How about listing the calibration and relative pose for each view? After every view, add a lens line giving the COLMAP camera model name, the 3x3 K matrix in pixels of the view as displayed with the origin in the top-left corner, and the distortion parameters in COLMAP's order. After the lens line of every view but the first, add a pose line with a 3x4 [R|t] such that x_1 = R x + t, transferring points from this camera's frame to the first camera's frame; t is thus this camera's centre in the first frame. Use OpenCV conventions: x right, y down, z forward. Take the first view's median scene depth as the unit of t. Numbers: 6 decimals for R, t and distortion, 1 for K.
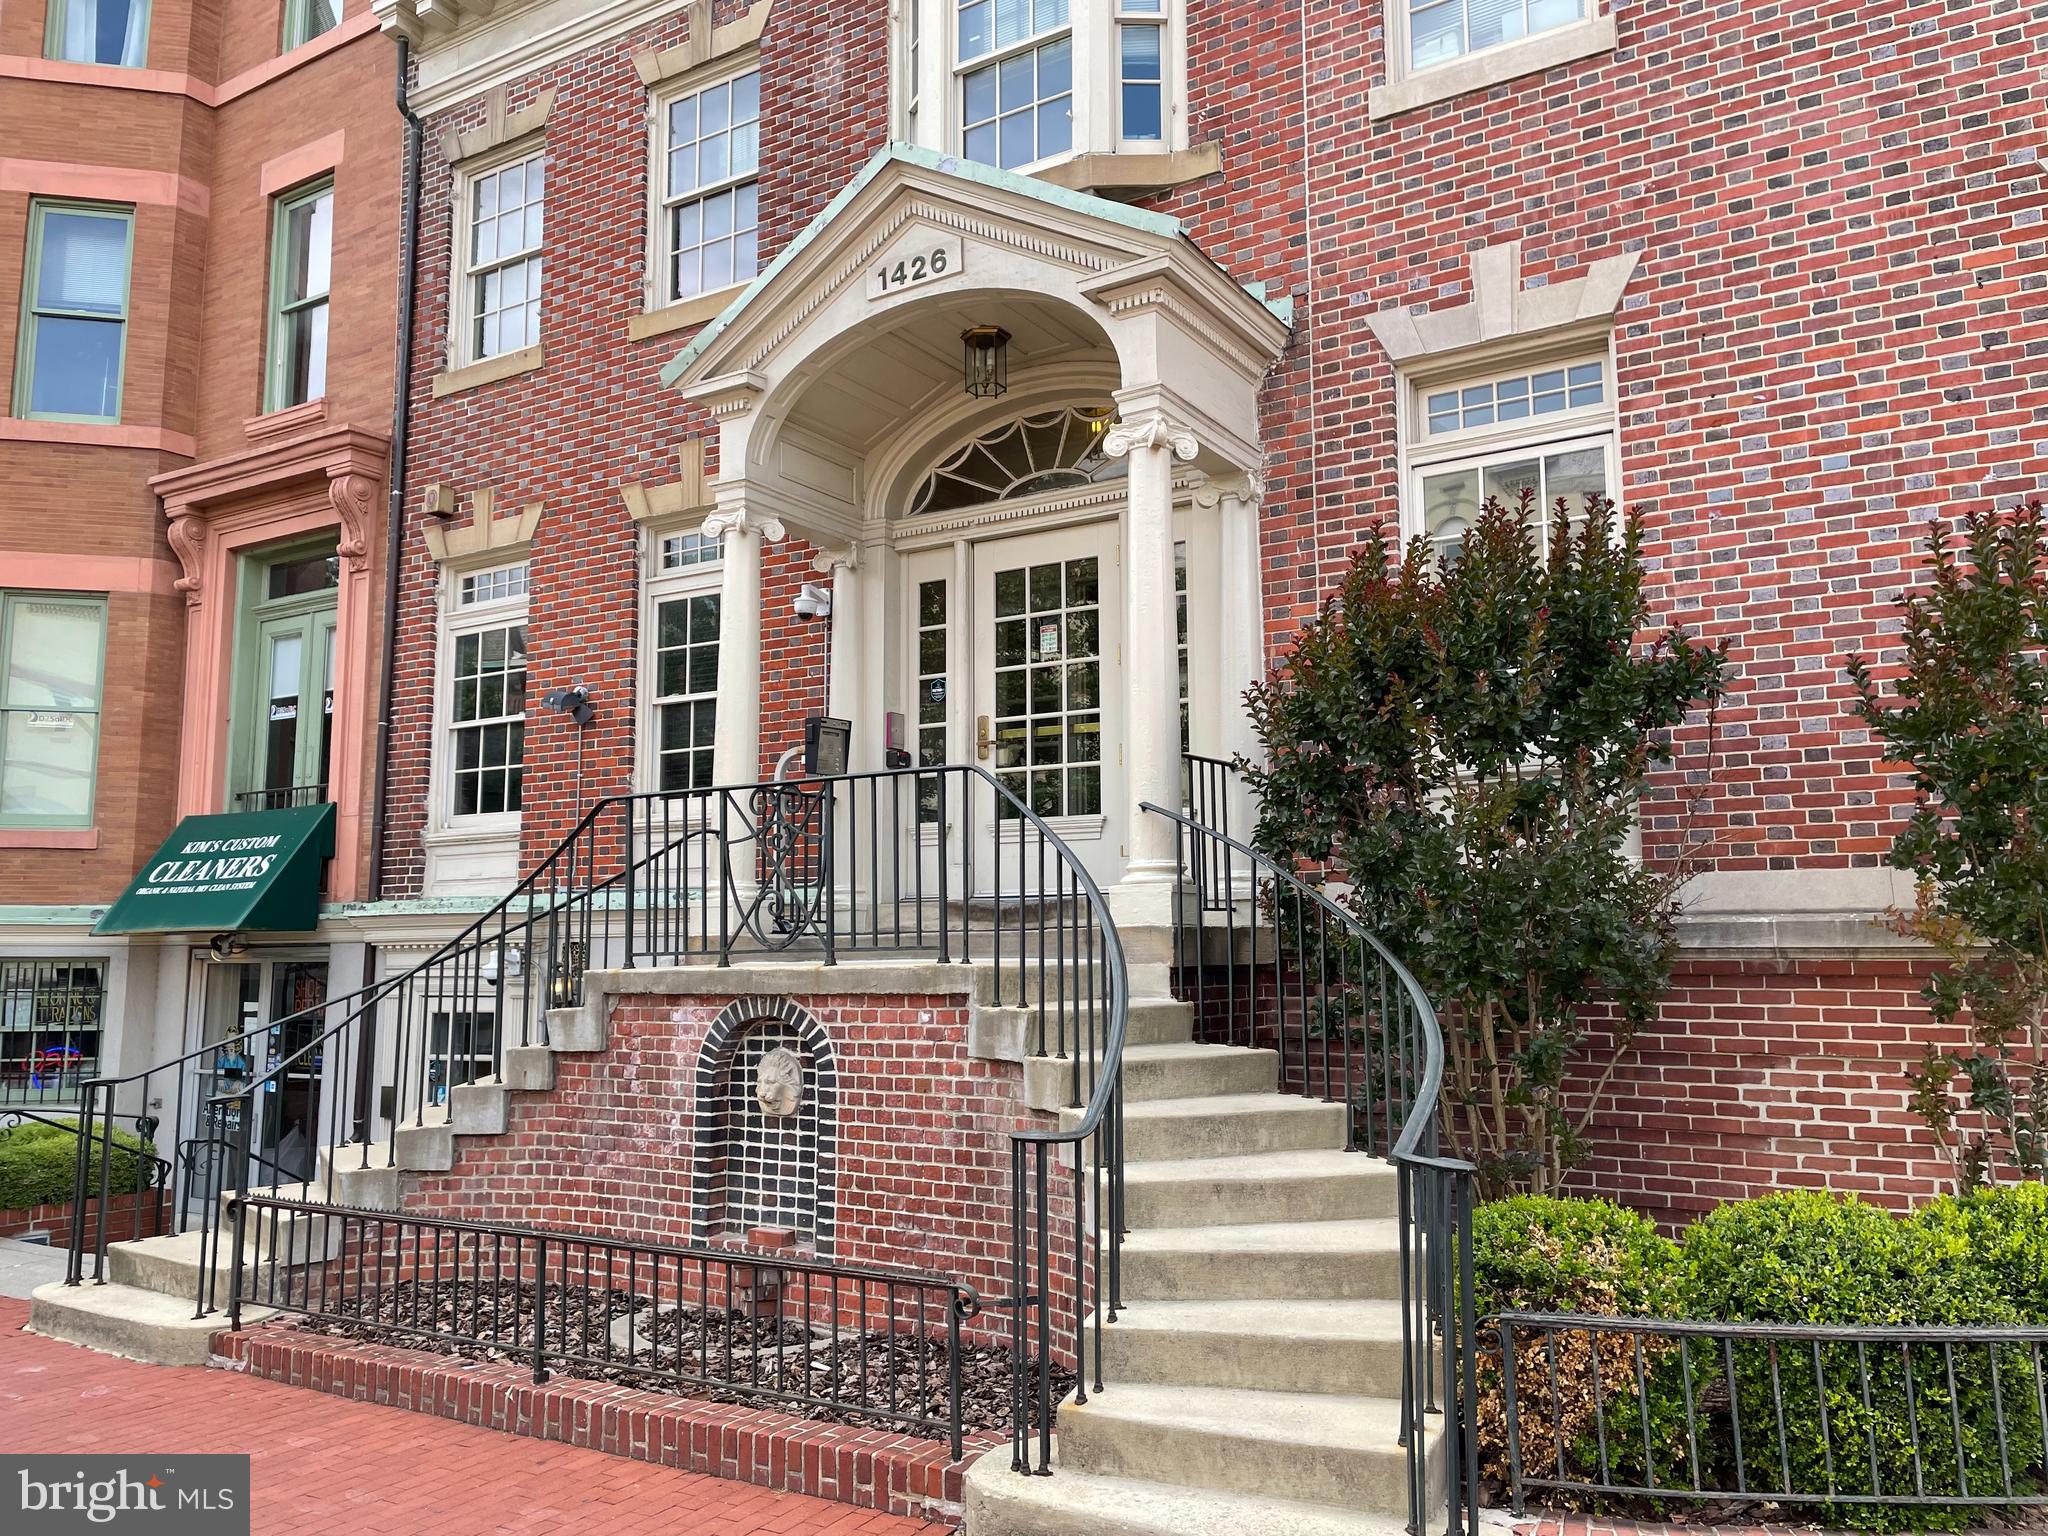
lens RADIAL K [[1517.1, 0, 1032.4], [0, 1517.1, 780.5], [0, 0, 1]] dist [0.043000, -0.035537]
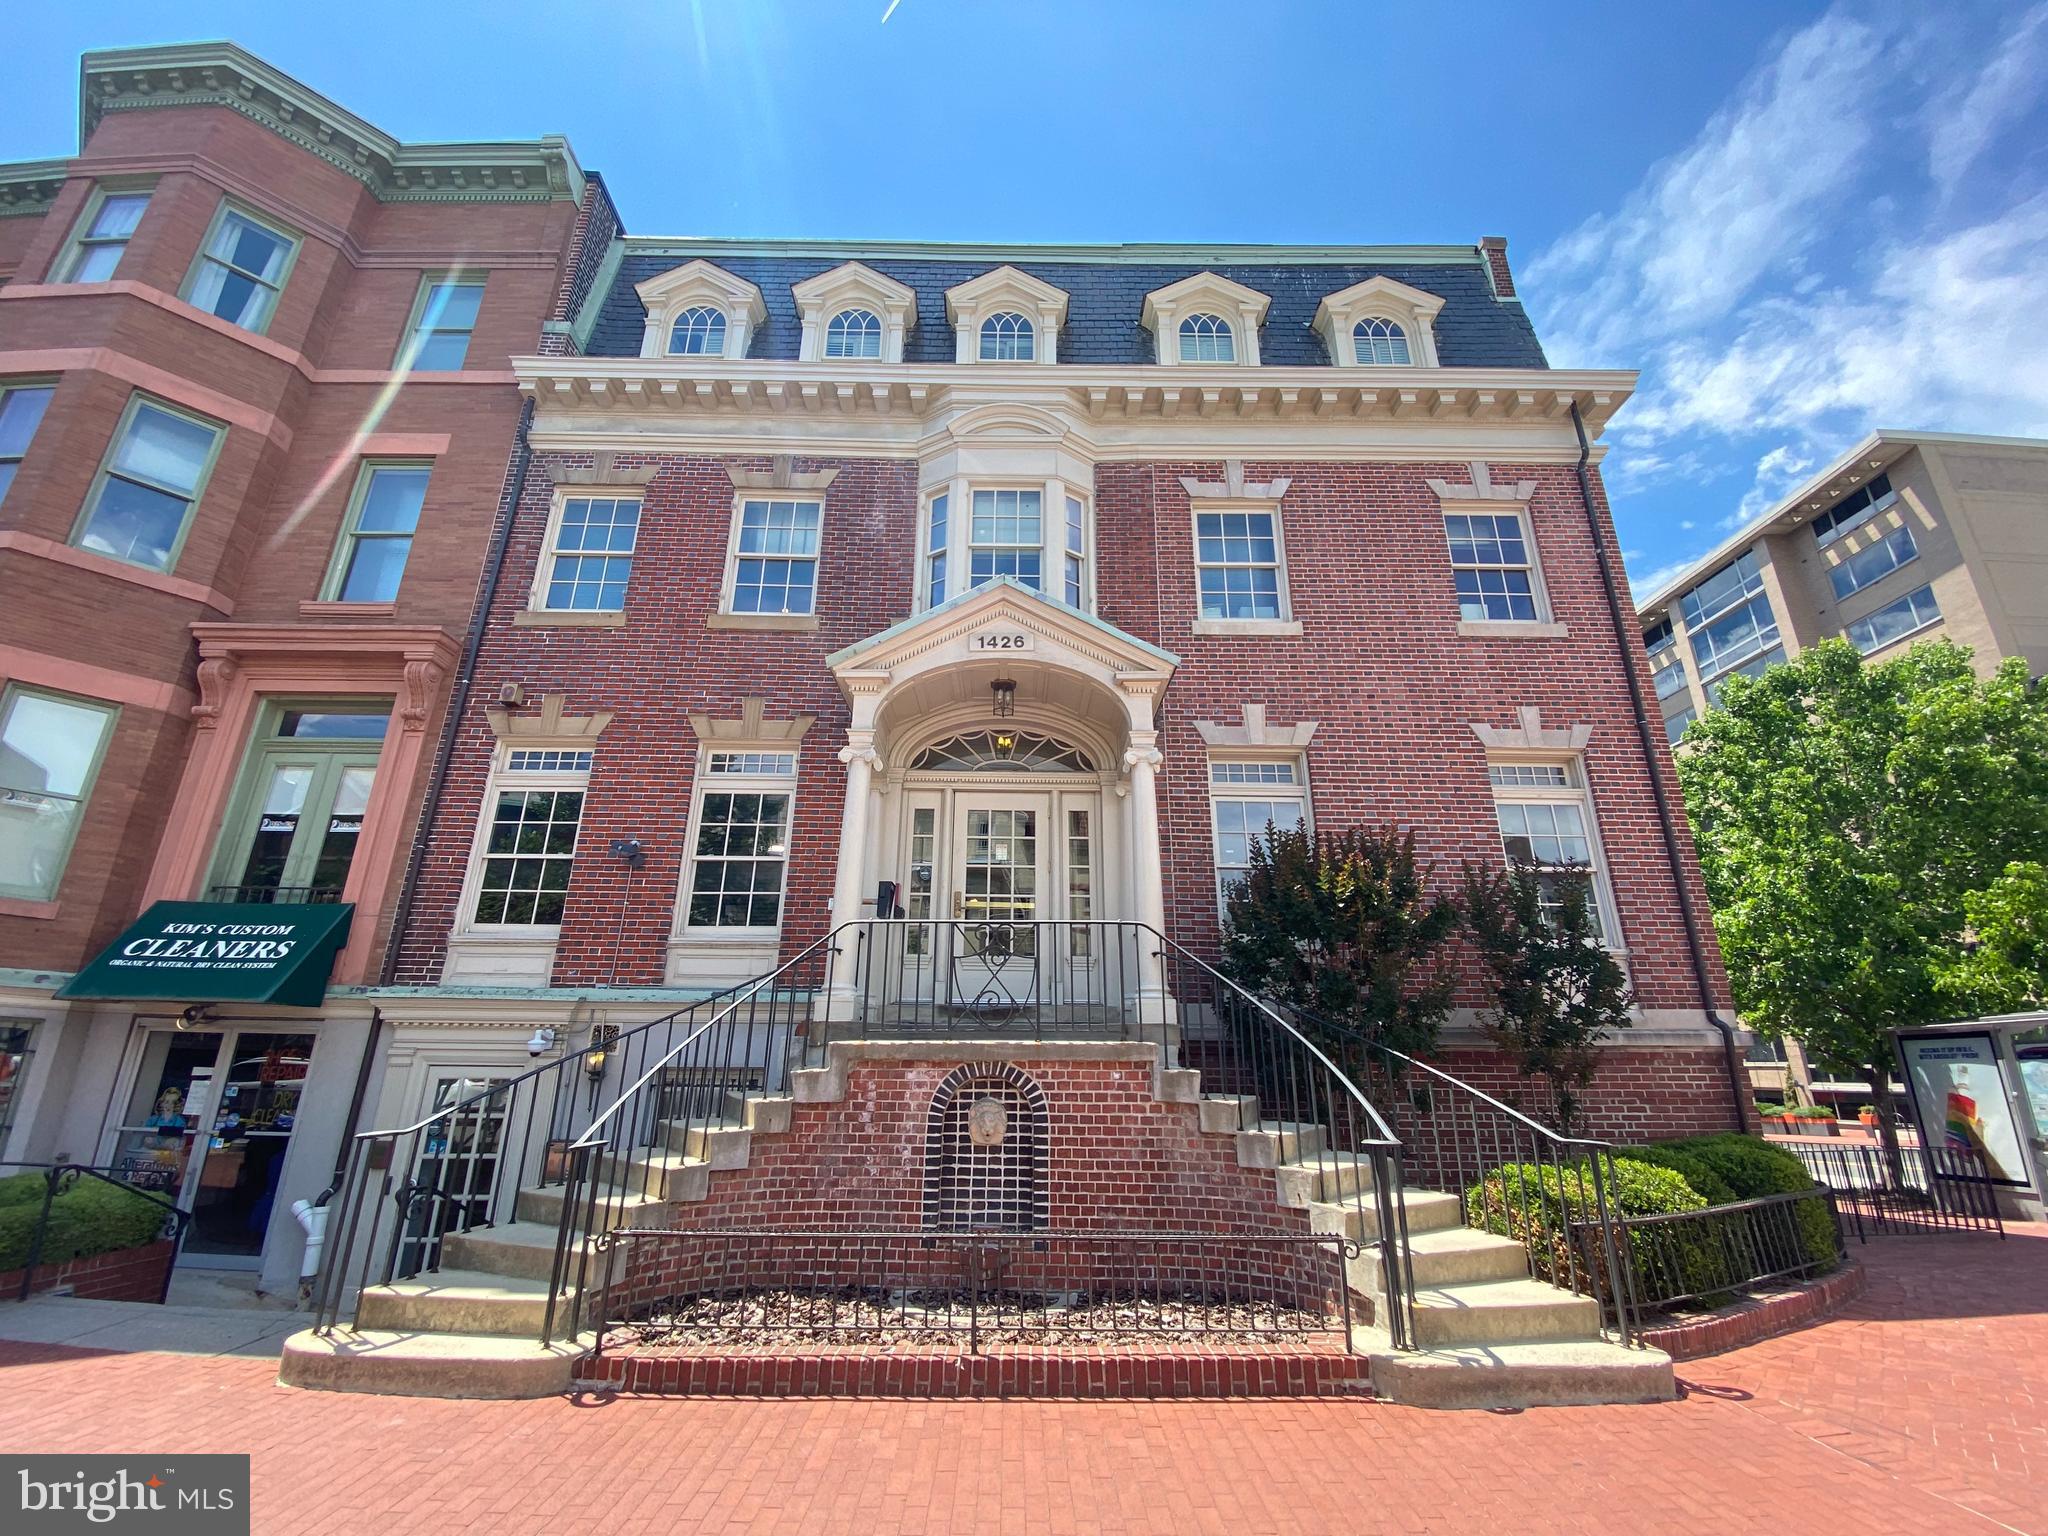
lens RADIAL K [[829.8, 0, 1028.4], [0, 829.8, 777.3], [0, 0, 1]] dist [-0.000305, -0.003525]
pose [[0.853285, 0.181899, 0.488689, -0.375132], [-0.075394, 0.970373, -0.229548, 0.031976], [-0.515965, 0.159026, 0.841719, 0.139039]]
